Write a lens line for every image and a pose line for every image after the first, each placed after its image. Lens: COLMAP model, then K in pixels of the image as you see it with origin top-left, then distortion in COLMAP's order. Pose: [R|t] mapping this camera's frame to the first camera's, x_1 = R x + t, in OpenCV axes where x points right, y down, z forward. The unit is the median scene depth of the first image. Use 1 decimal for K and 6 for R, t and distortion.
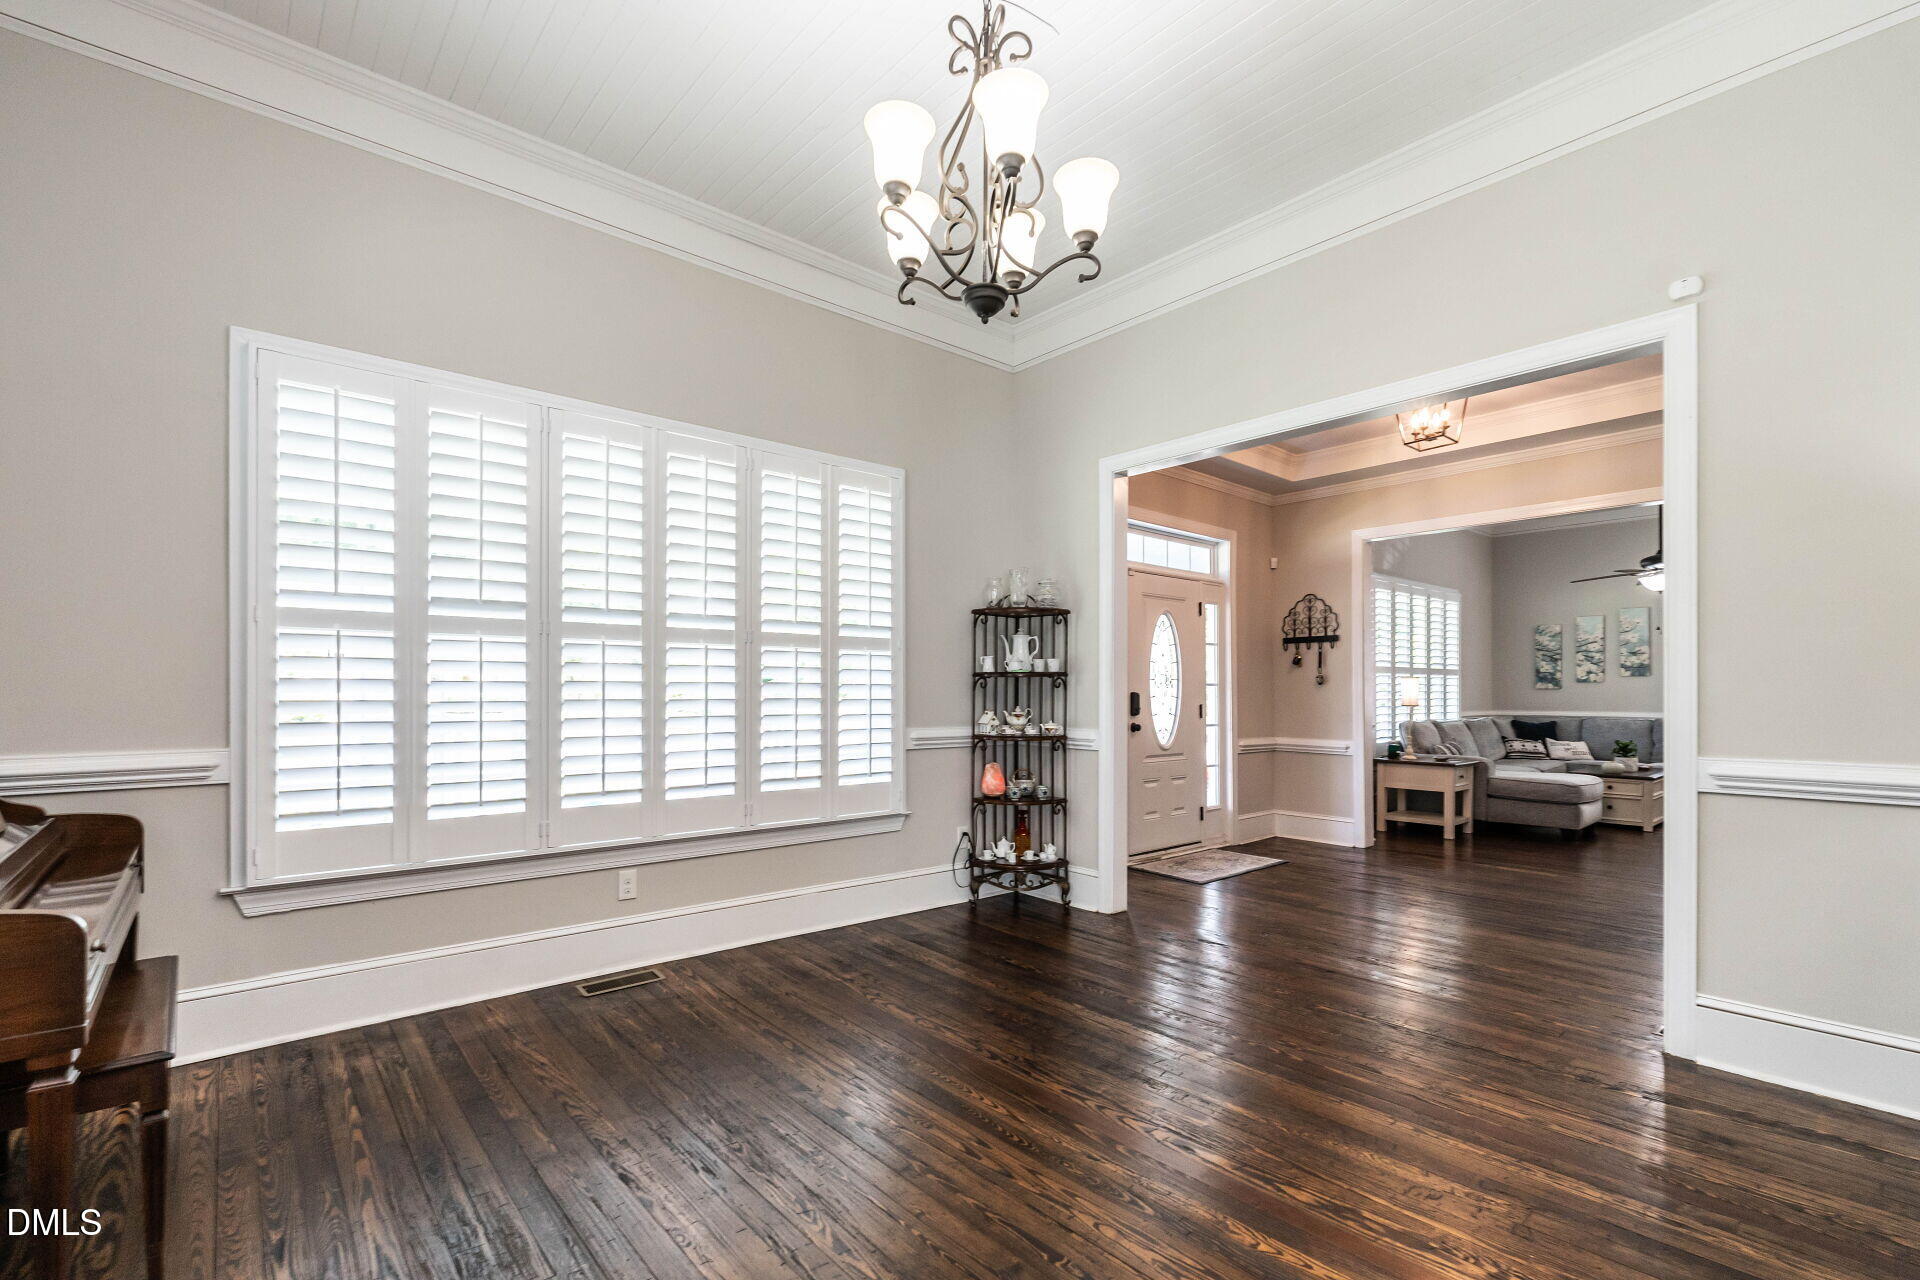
lens RADIAL K [[820.4, 0, 921.4], [0, 820.4, 690.1], [0, 0, 1]] dist [-0.027525, 0.000104]
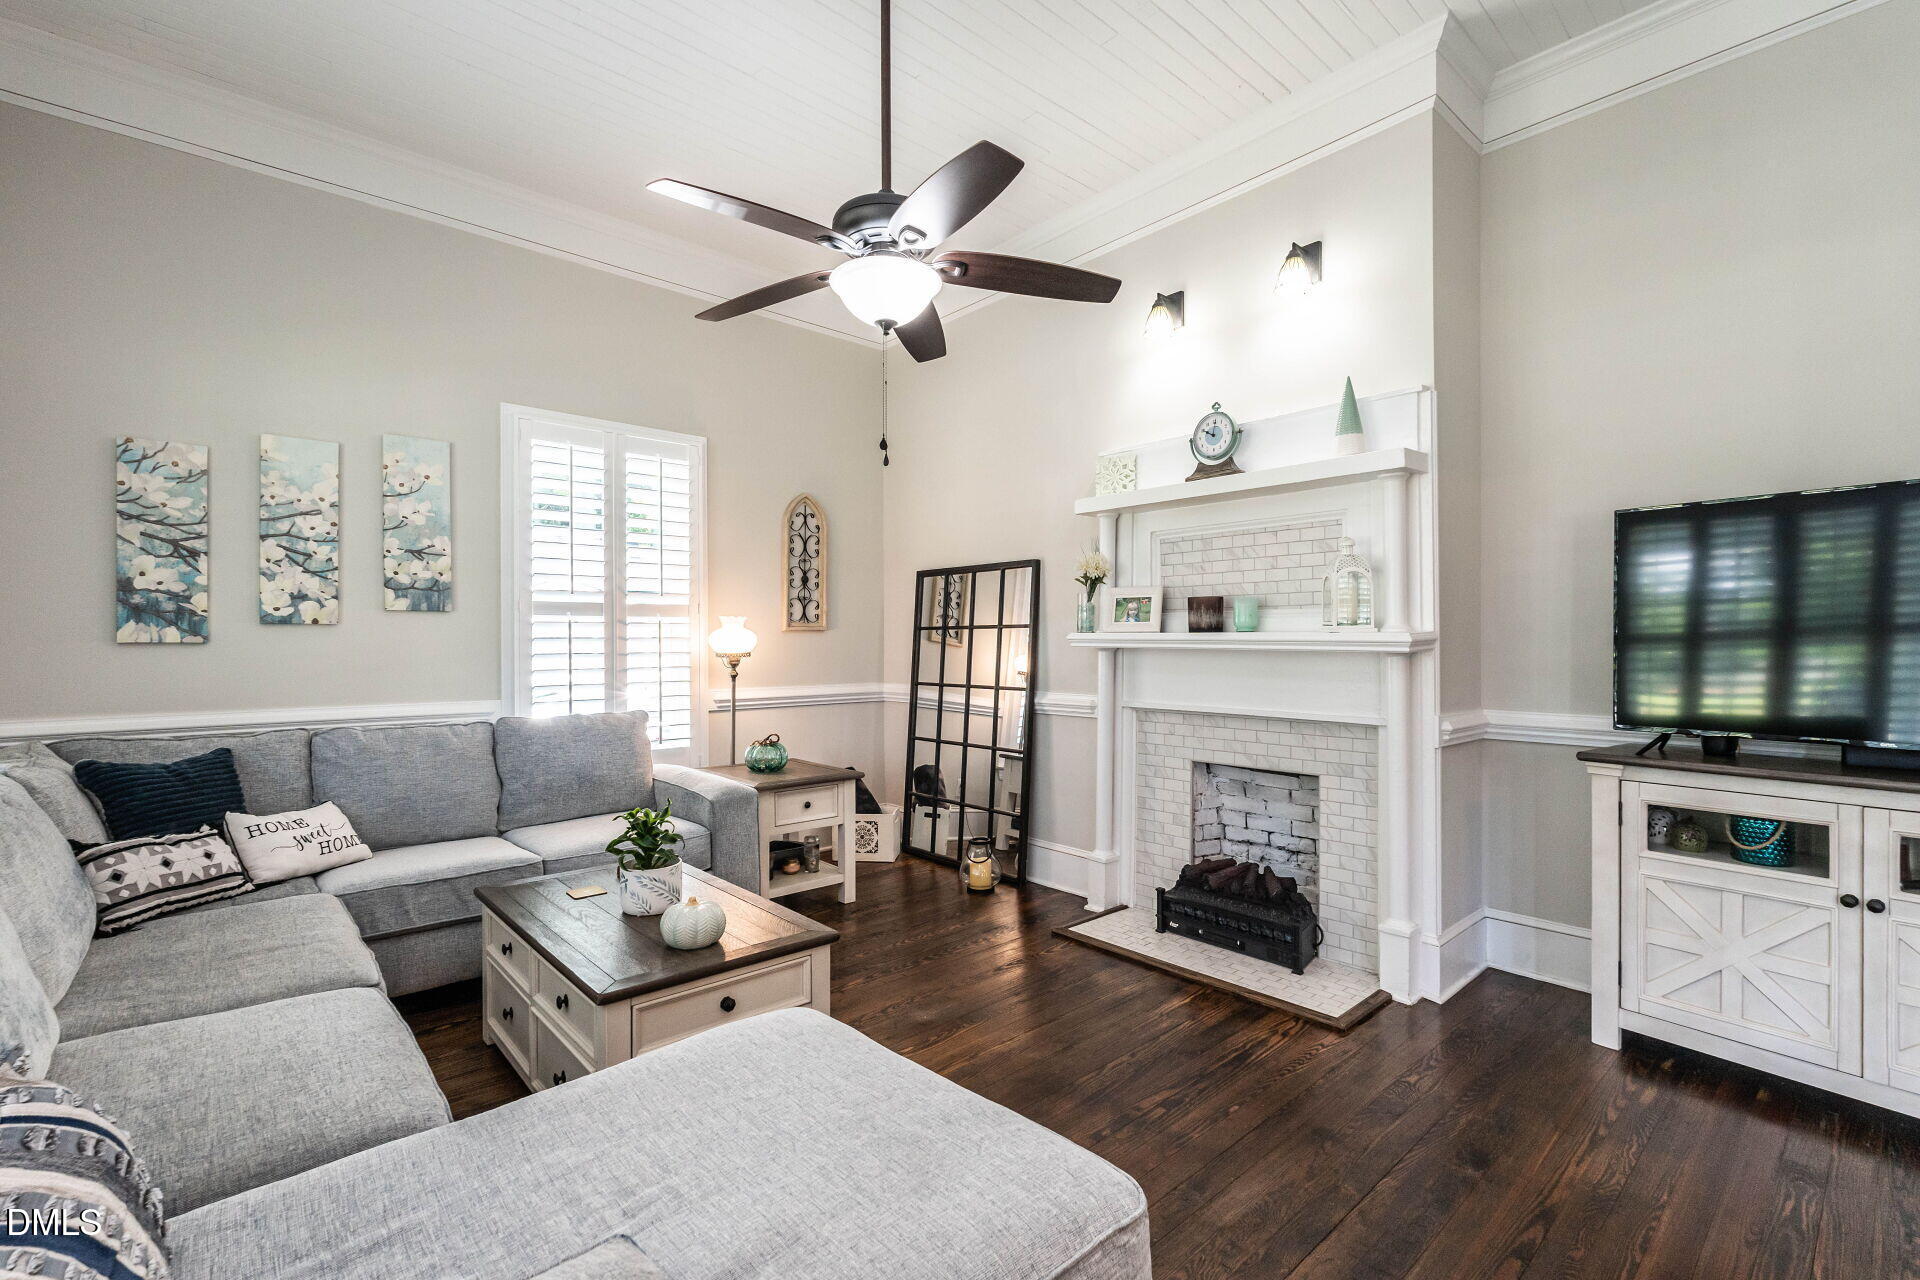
lens RADIAL K [[845.4, 0, 960.0], [0, 845.4, 640.0], [0, 0, 1]] dist [-0.003641, -0.000368]
pose [[-0.065018, 0.005908, 0.997867, 0.564046], [0.003943, 0.999976, -0.005664, 0.000124], [-0.997876, 0.003566, -0.065040, 0.936181]]
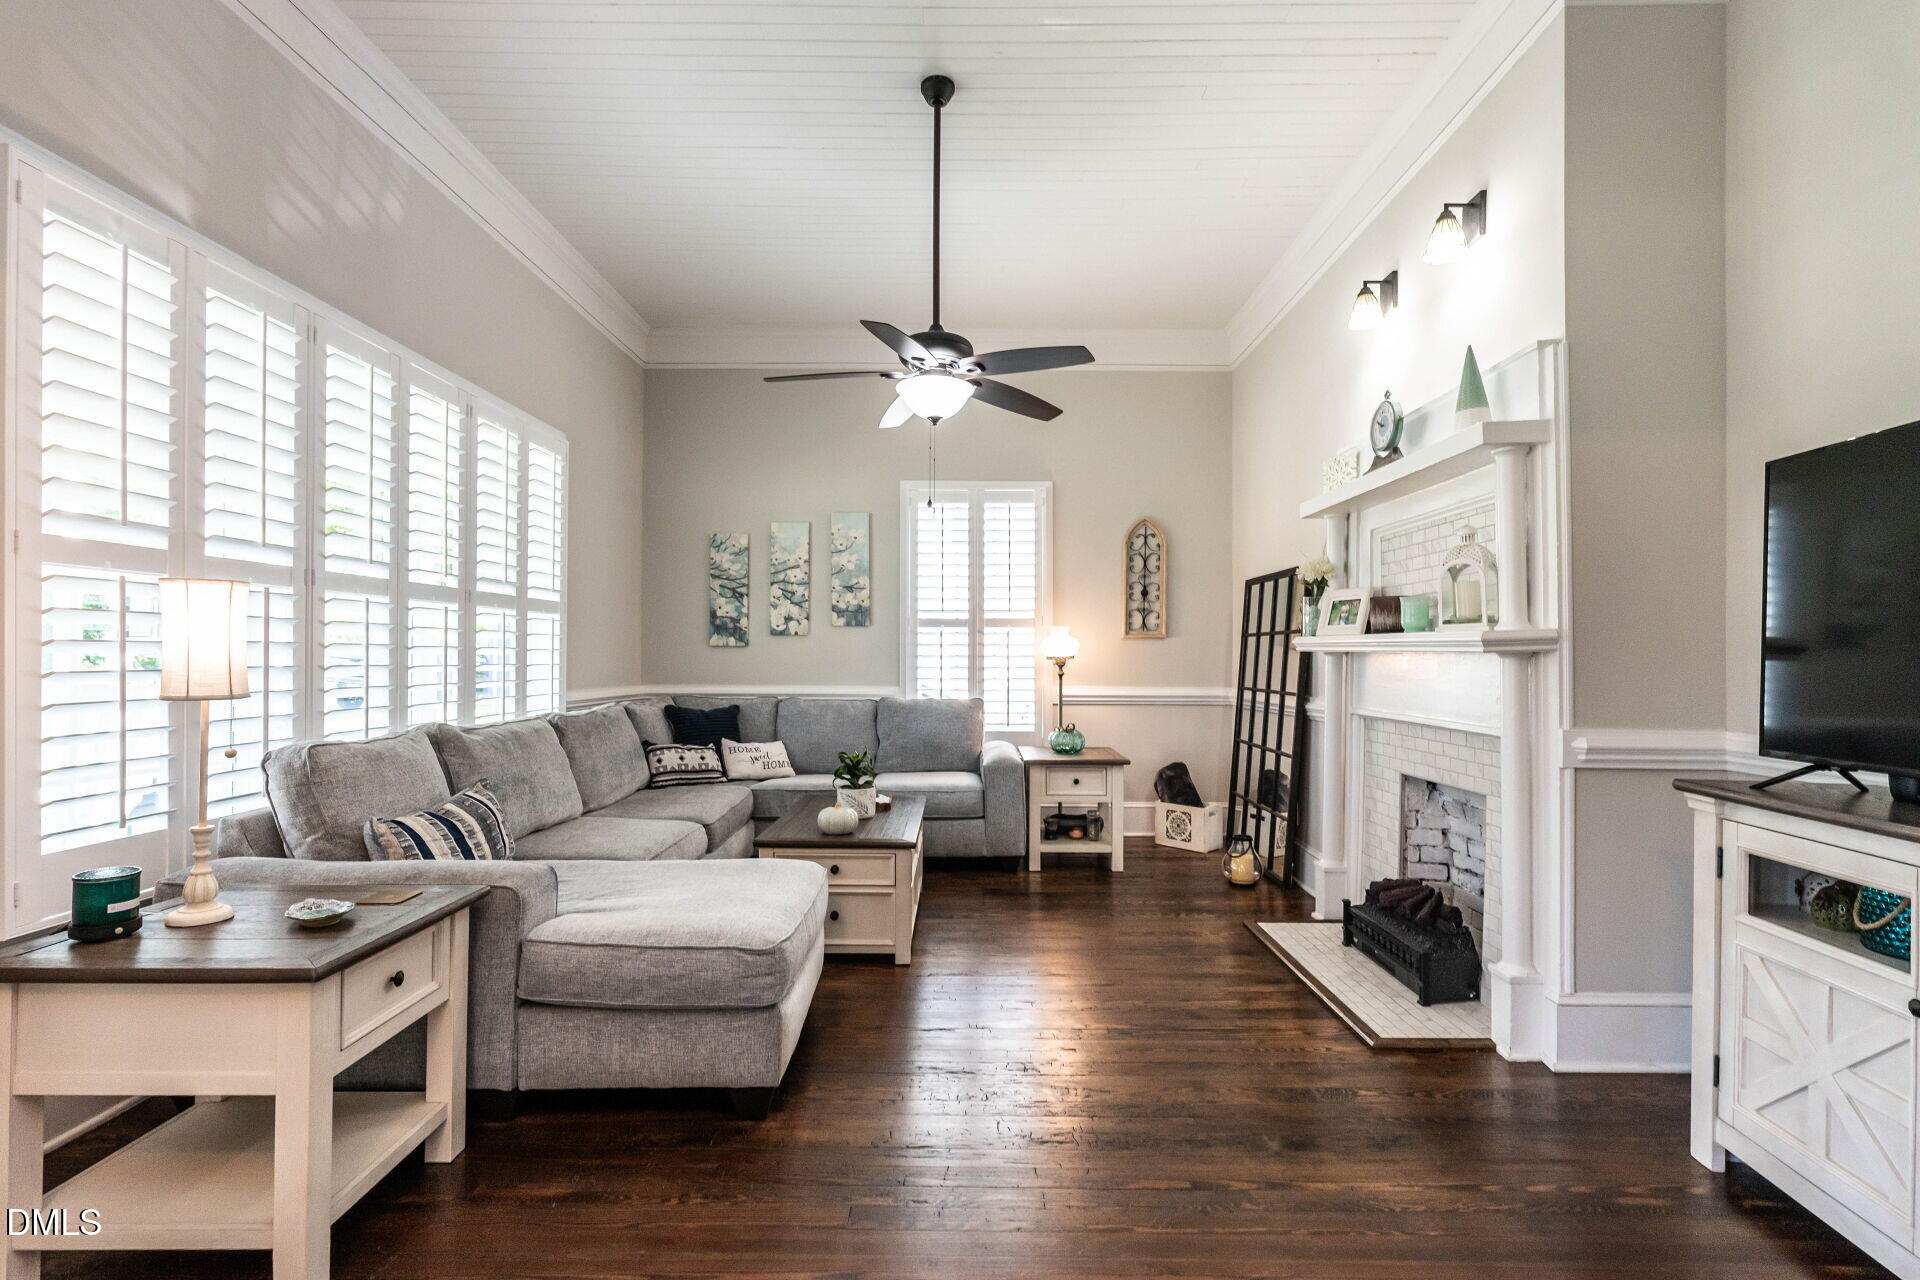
lens RADIAL K [[864.0, 0, 960.0], [0, 864.0, 645.1], [0, 0, 1]] dist [-0.003312, 0.000750]
pose [[0.618931, 0.015590, 0.785290, 0.530350], [-0.005714, 0.999866, -0.015346, 0.007711], [-0.785424, 0.005011, 0.618937, 0.657243]]
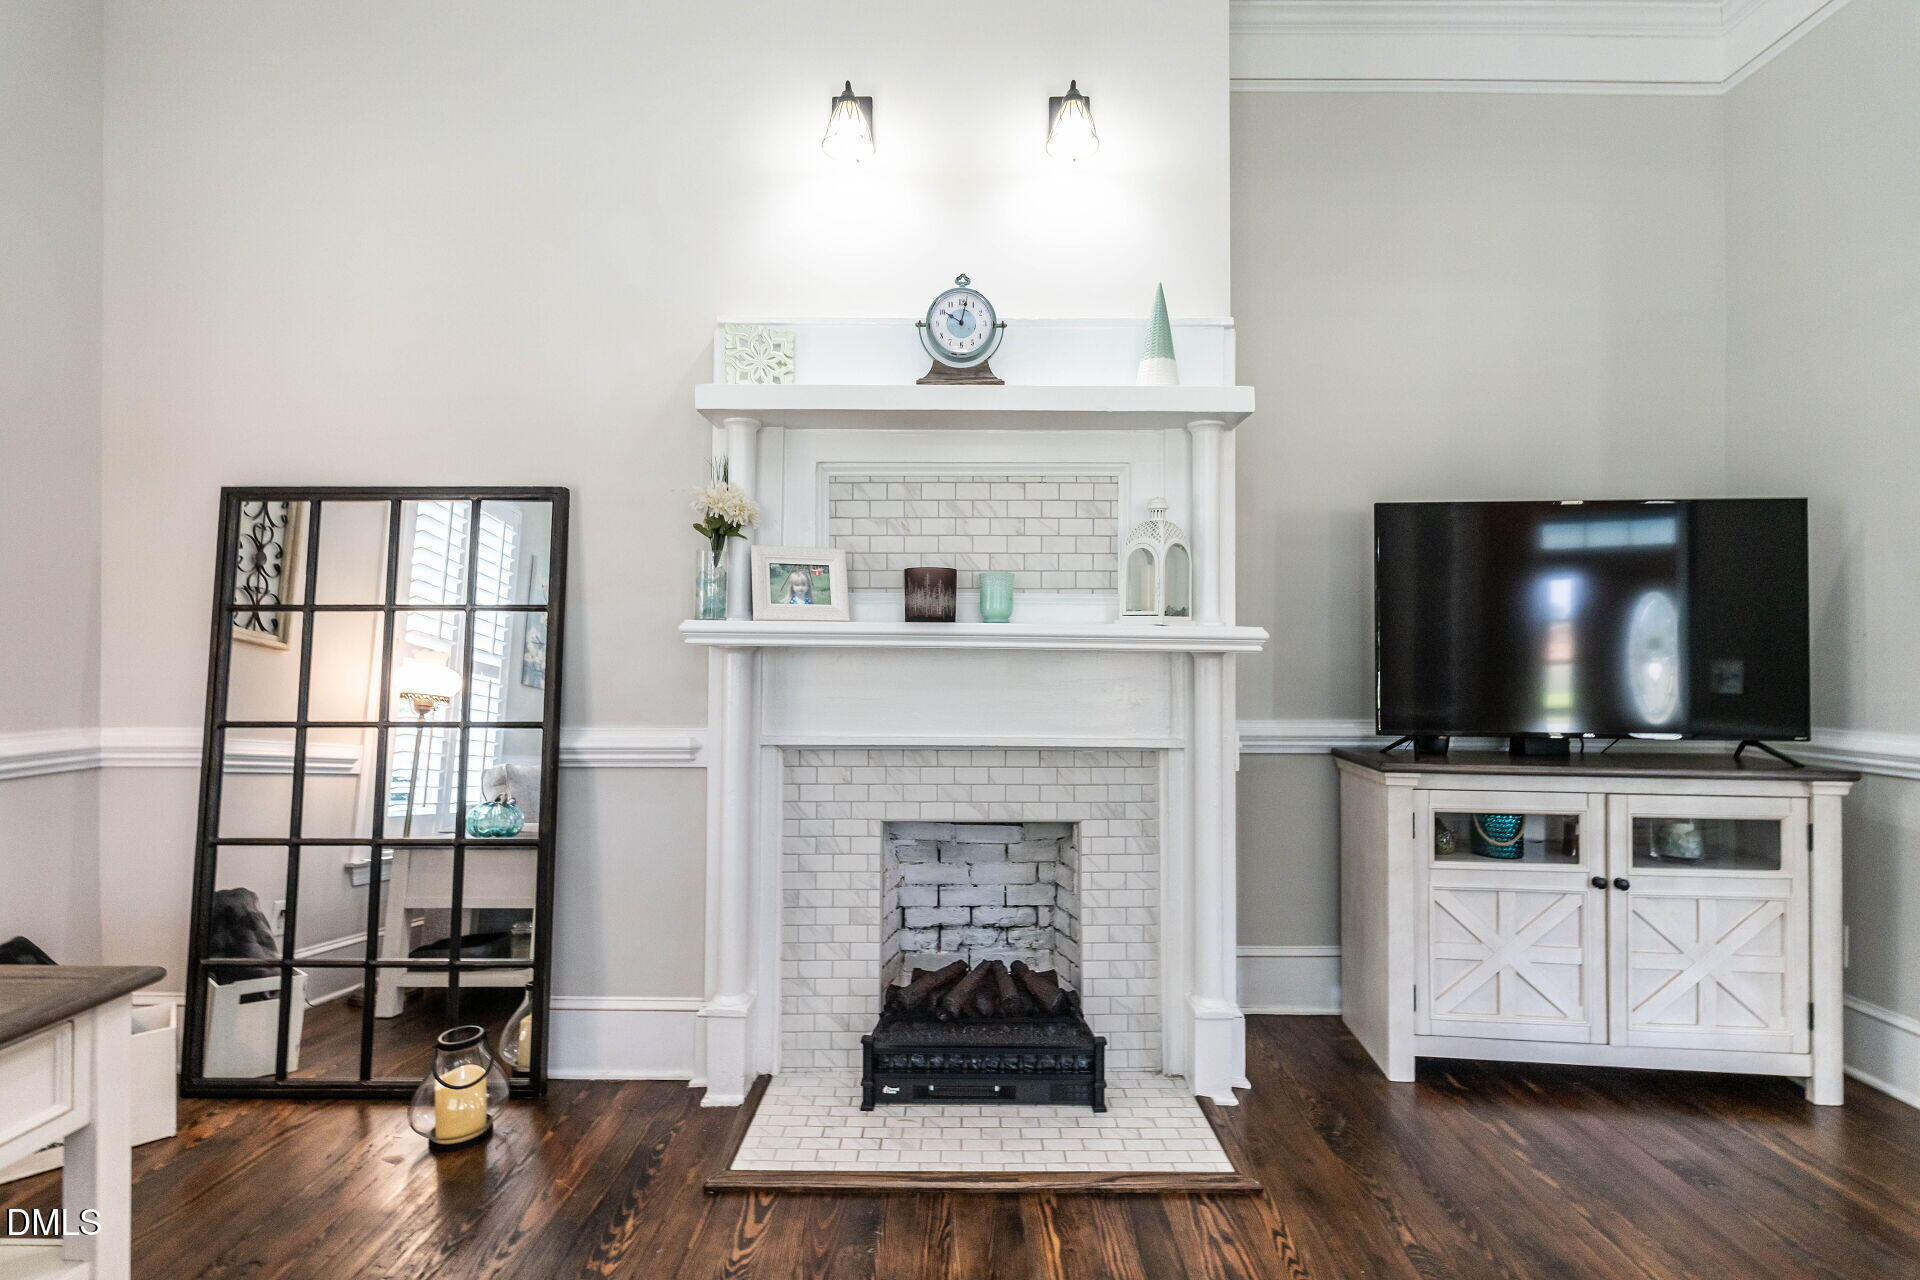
lens RADIAL K [[864.0, 0, 960.0], [0, 864.0, 645.1], [0, 0, 1]] dist [-0.003312, 0.000750]
pose [[-0.788773, 0.003390, 0.614675, 0.832034], [-0.000286, 0.999983, -0.005881, 0.003472], [-0.614684, -0.004815, -0.788759, 1.012836]]
